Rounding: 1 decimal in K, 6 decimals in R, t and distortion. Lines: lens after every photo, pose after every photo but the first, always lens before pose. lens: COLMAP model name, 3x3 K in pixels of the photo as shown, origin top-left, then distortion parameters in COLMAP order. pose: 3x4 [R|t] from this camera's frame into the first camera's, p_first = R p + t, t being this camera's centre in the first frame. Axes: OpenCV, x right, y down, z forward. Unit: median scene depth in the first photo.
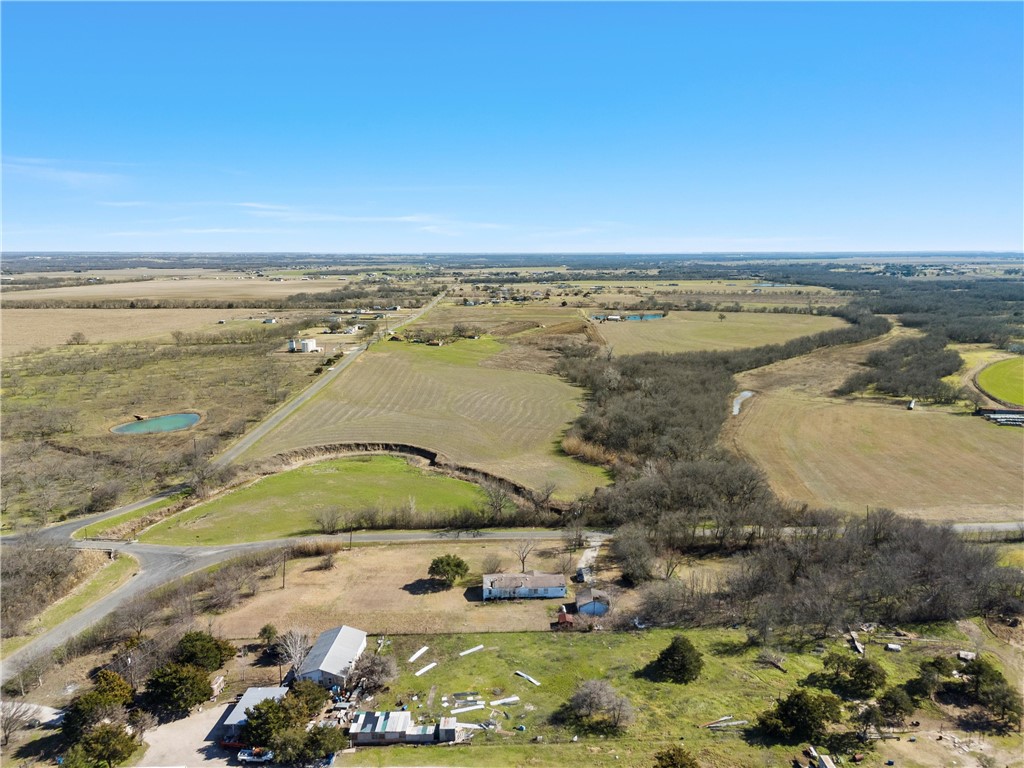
lens RADIAL K [[749.5, 0, 516.0], [0, 749.5, 392.1], [0, 0, 1]] dist [0.077812, -0.068390]
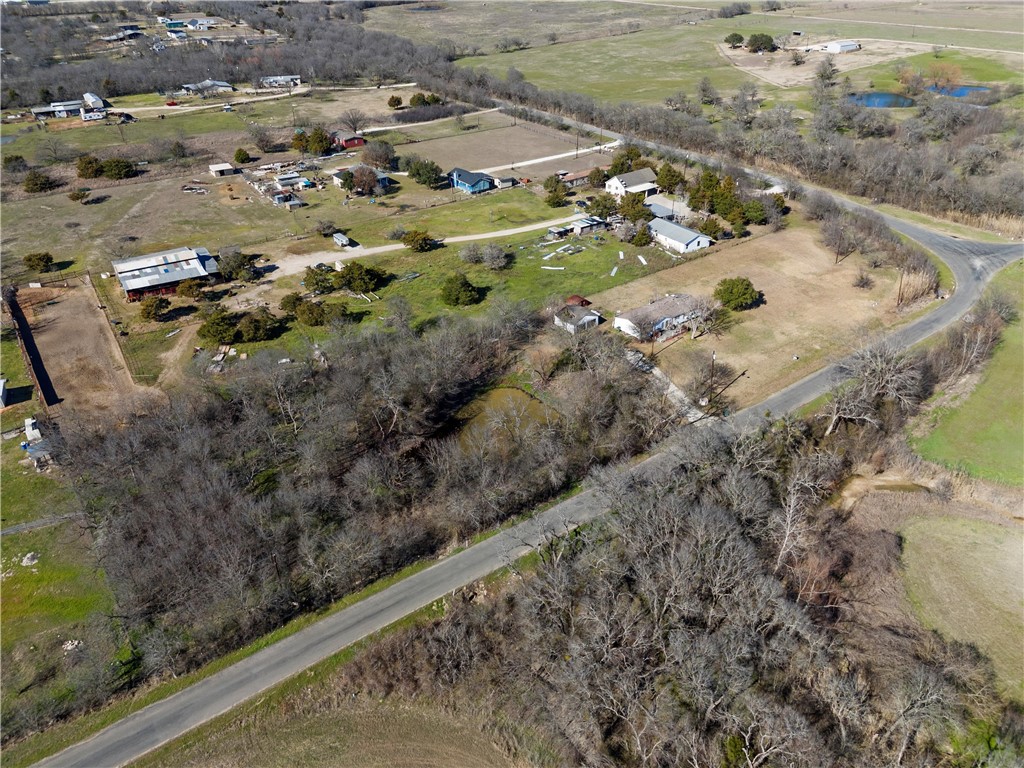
lens RADIAL K [[749.5, 0, 509.2], [0, 749.5, 375.3], [0, 0, 1]] dist [0.077812, -0.068390]
pose [[-0.830407, 0.297669, -0.470974, 0.398137], [-0.081332, 0.771499, 0.631011, -0.161451], [0.551188, 0.562302, -0.616448, 0.981660]]
